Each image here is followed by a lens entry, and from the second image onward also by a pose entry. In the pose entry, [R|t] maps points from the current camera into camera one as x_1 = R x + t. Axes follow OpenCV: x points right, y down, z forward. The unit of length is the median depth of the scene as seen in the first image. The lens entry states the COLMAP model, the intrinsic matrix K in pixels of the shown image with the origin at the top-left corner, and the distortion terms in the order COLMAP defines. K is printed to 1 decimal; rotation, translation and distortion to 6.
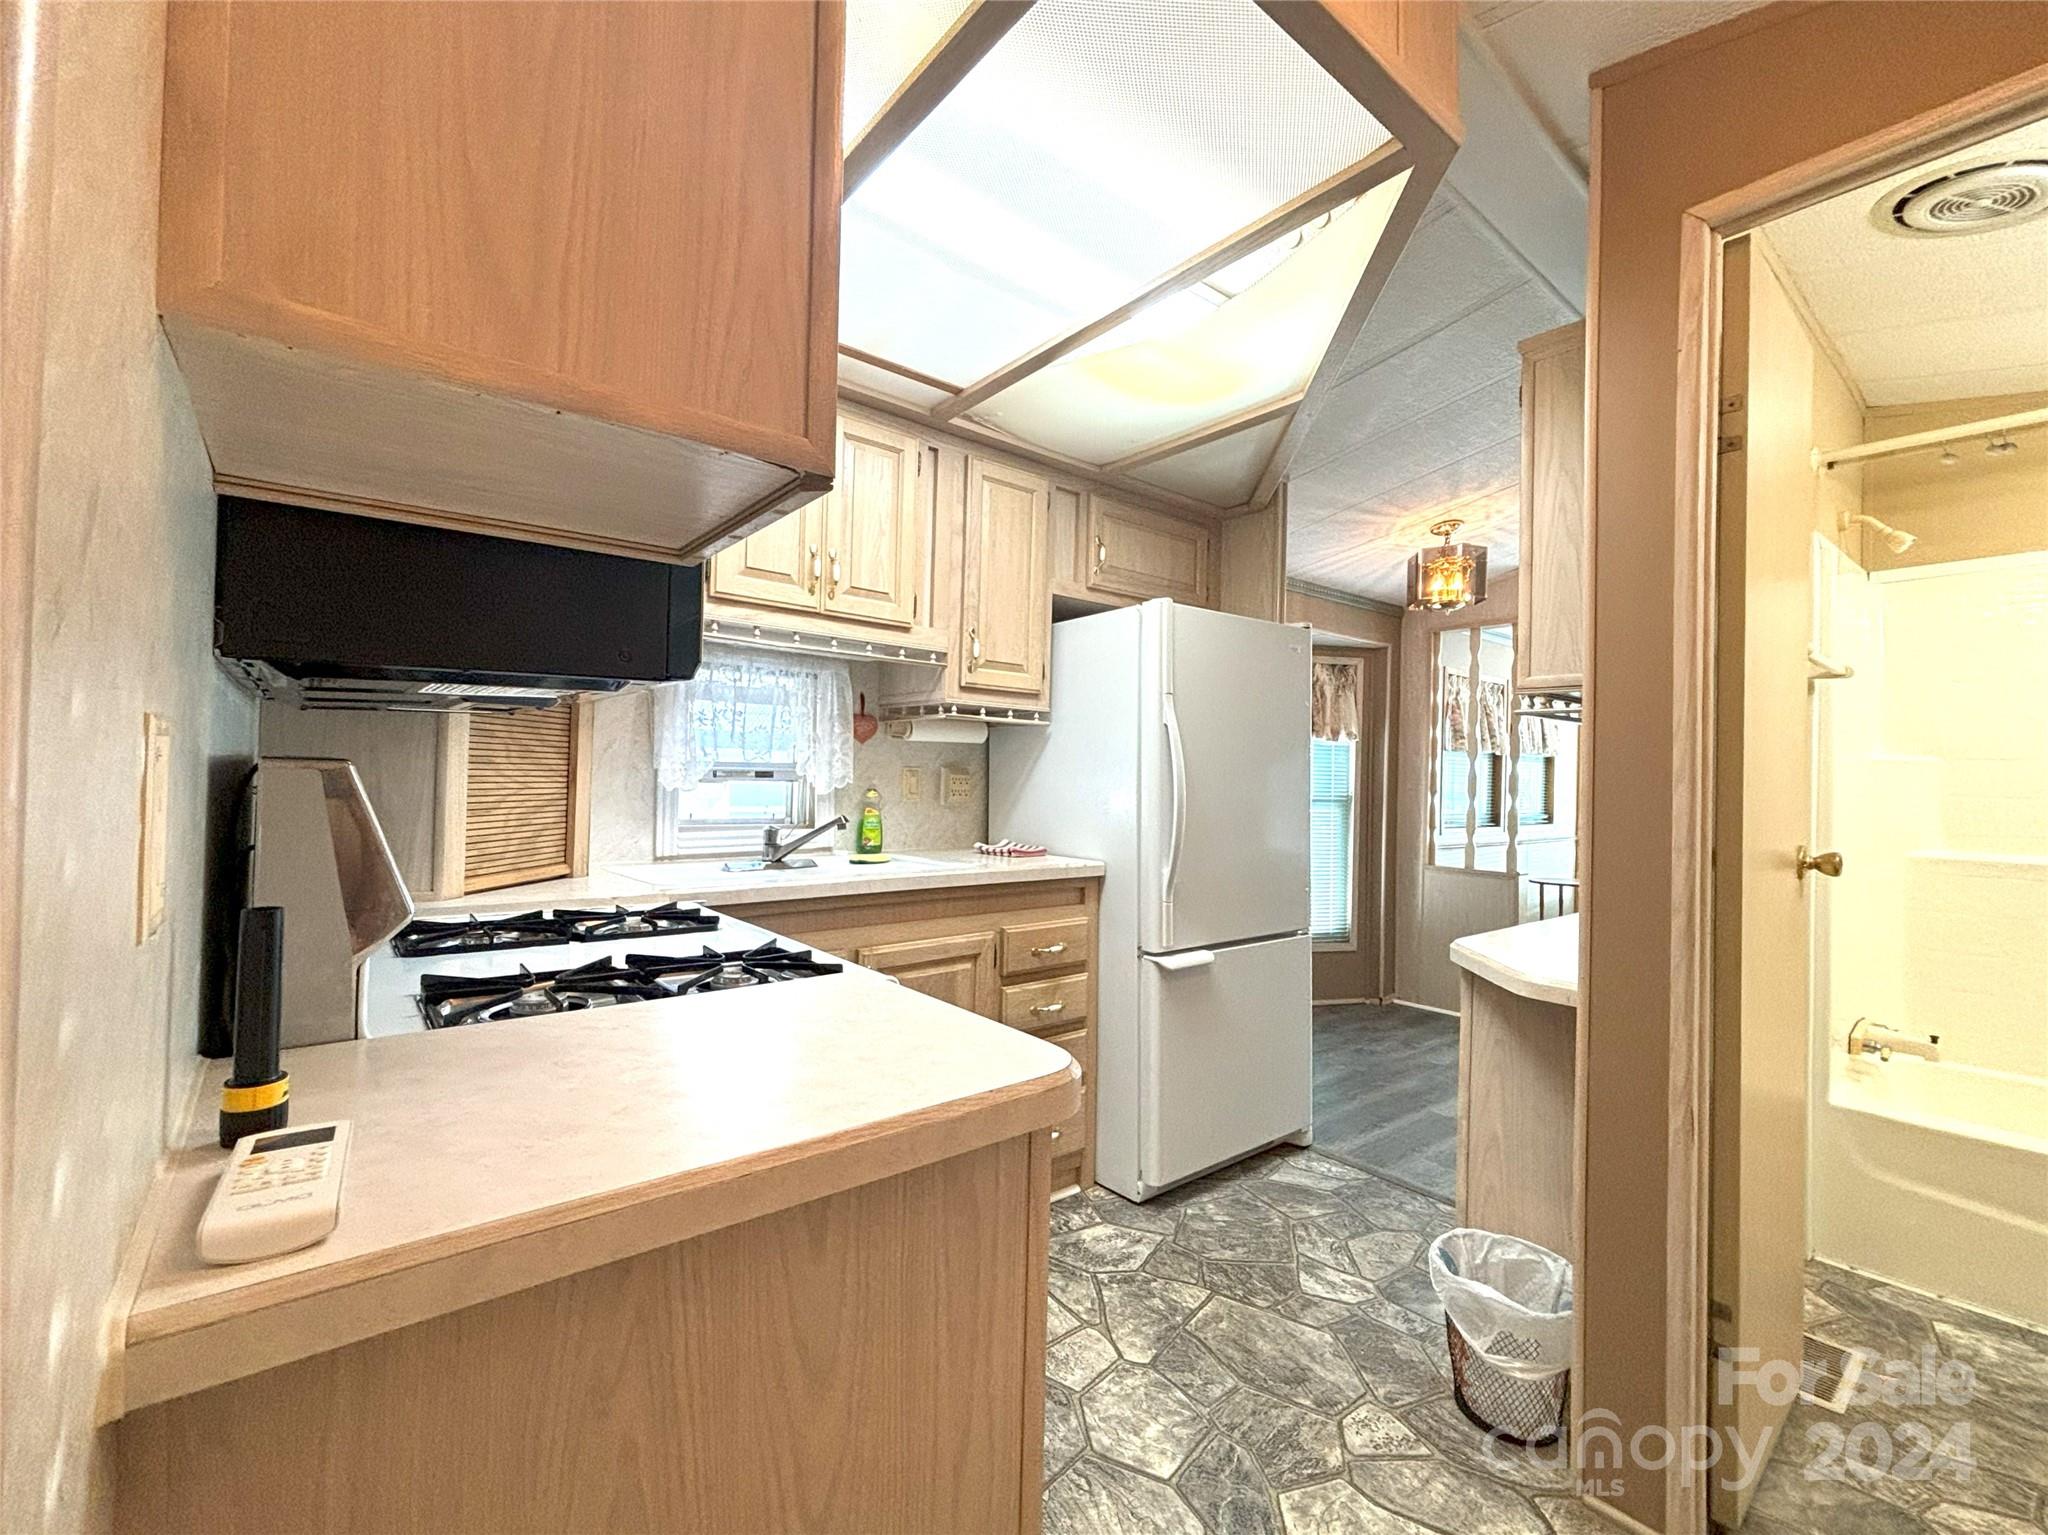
lens RADIAL K [[880.5, 0, 1008.4], [0, 880.5, 766.6], [0, 0, 1]] dist [-0.000386, -0.002586]
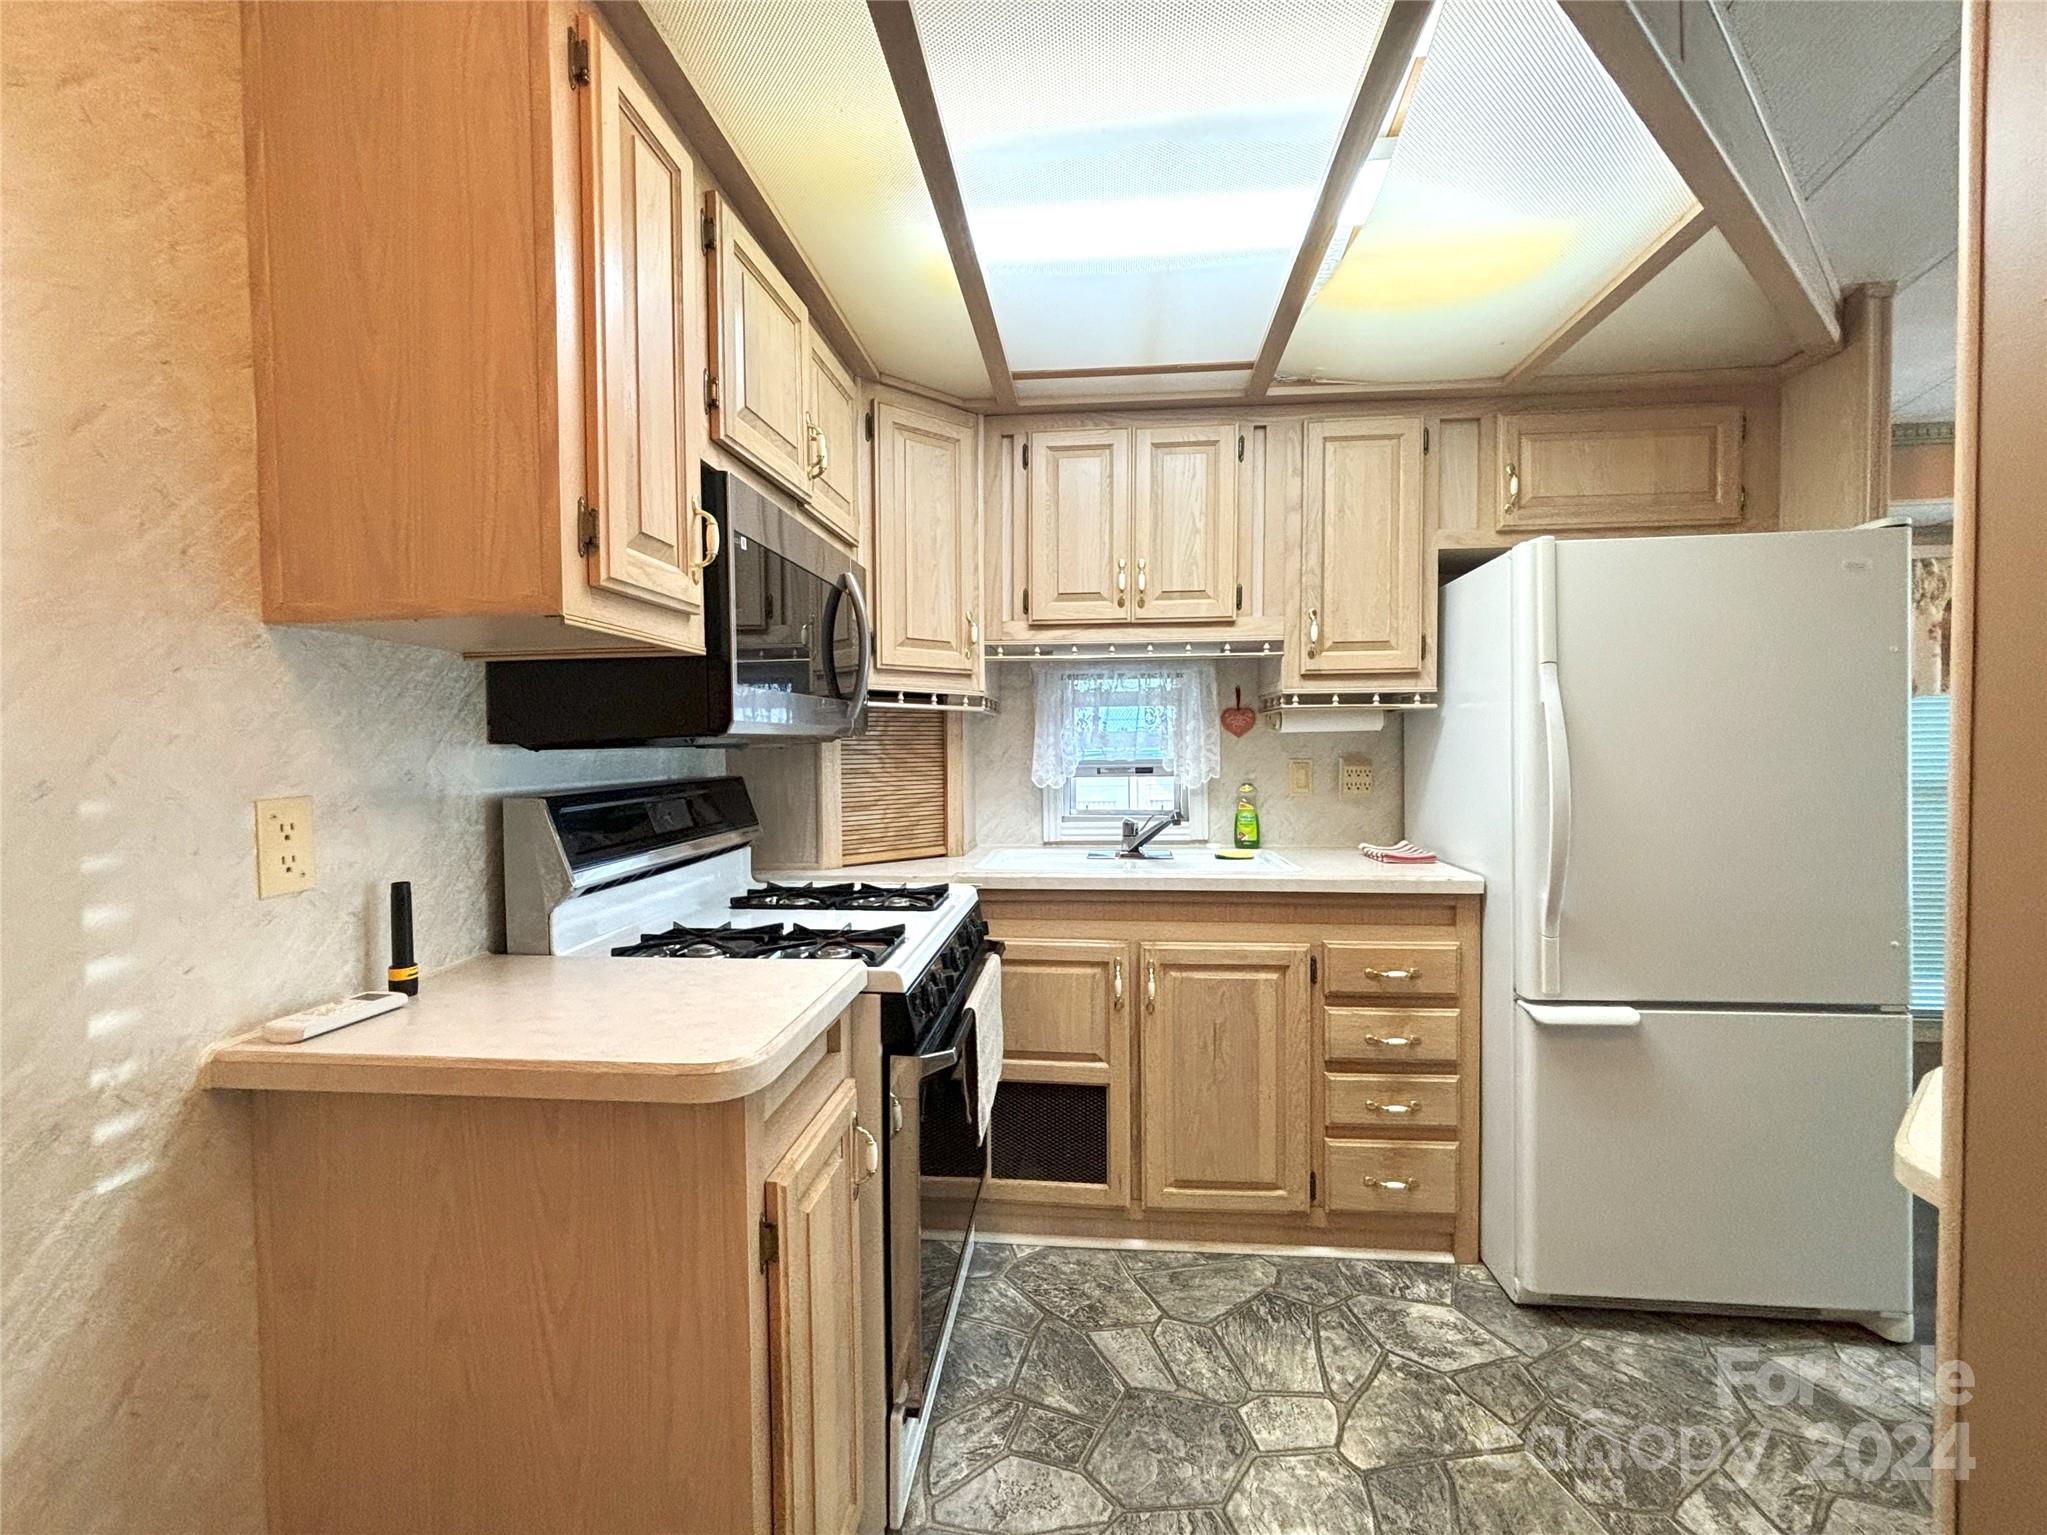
lens RADIAL K [[846.7, 0, 997.7], [0, 846.7, 770.3], [0, 0, 1]] dist [-0.005580, -0.000832]
pose [[0.705406, -0.007053, -0.708768, 0.389097], [0.033575, 0.999161, 0.023473, -0.025216], [0.708008, -0.040354, 0.705051, 0.157956]]
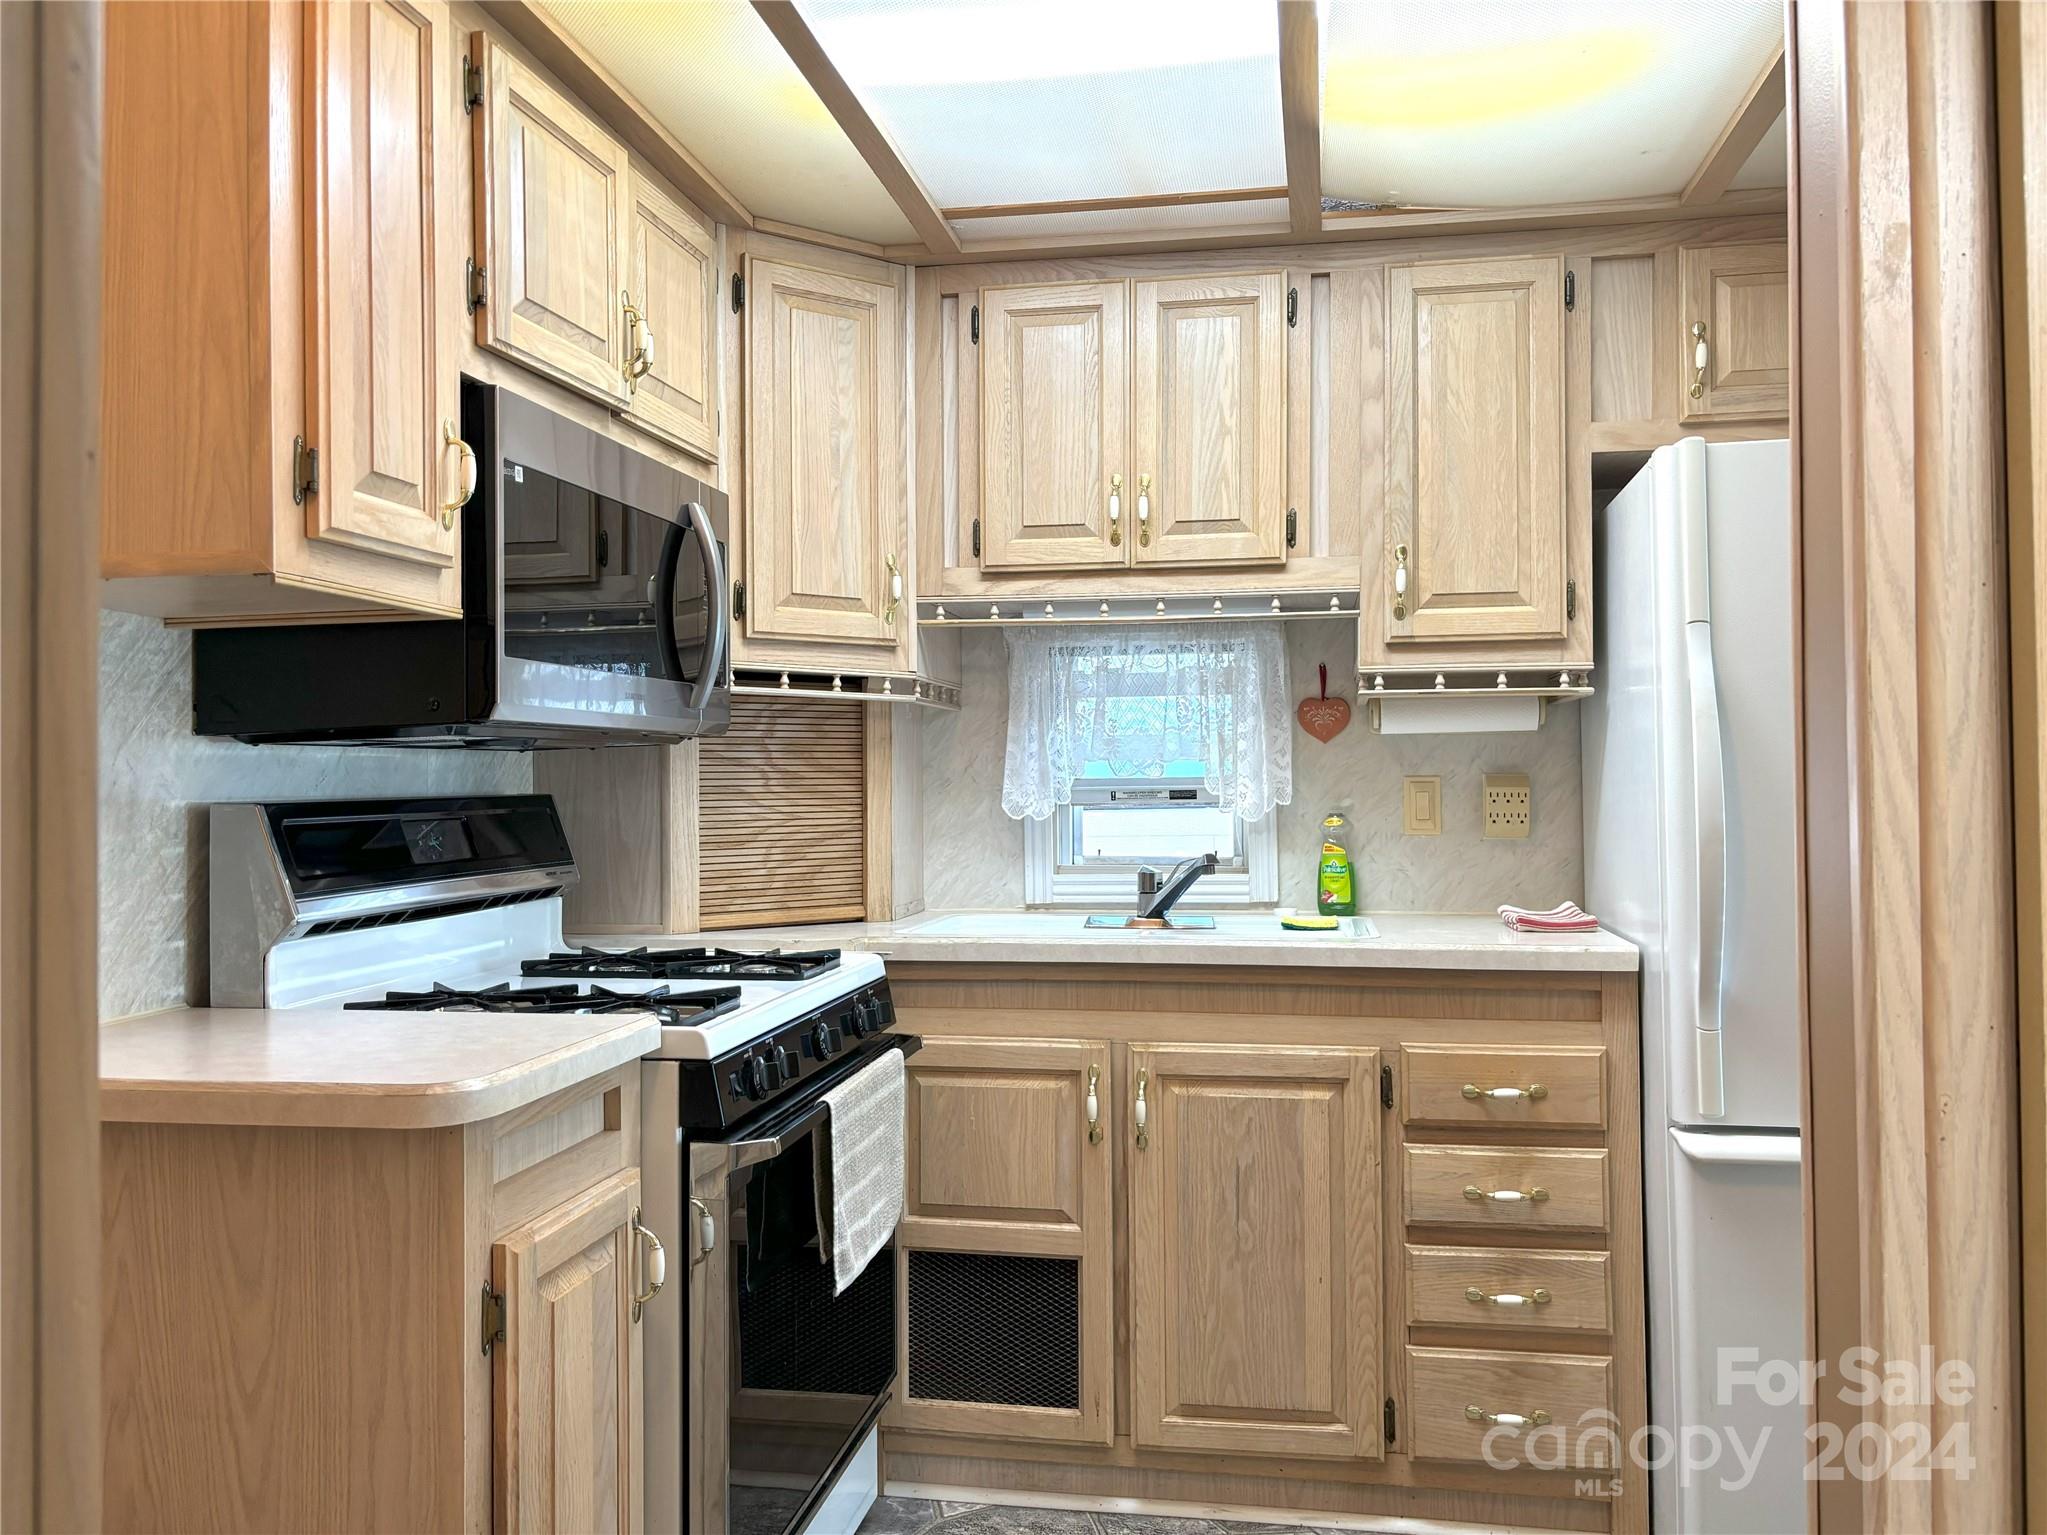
lens RADIAL K [[1536.0, 0, 995.0], [0, 1536.0, 768.3], [0, 0, 1]] dist [0.016276, -0.014838]
pose [[0.650298, -0.034655, -0.758888, 0.640753], [0.031887, 0.999324, -0.018311, 0.006237], [0.759009, -0.012291, 0.650964, 0.107872]]
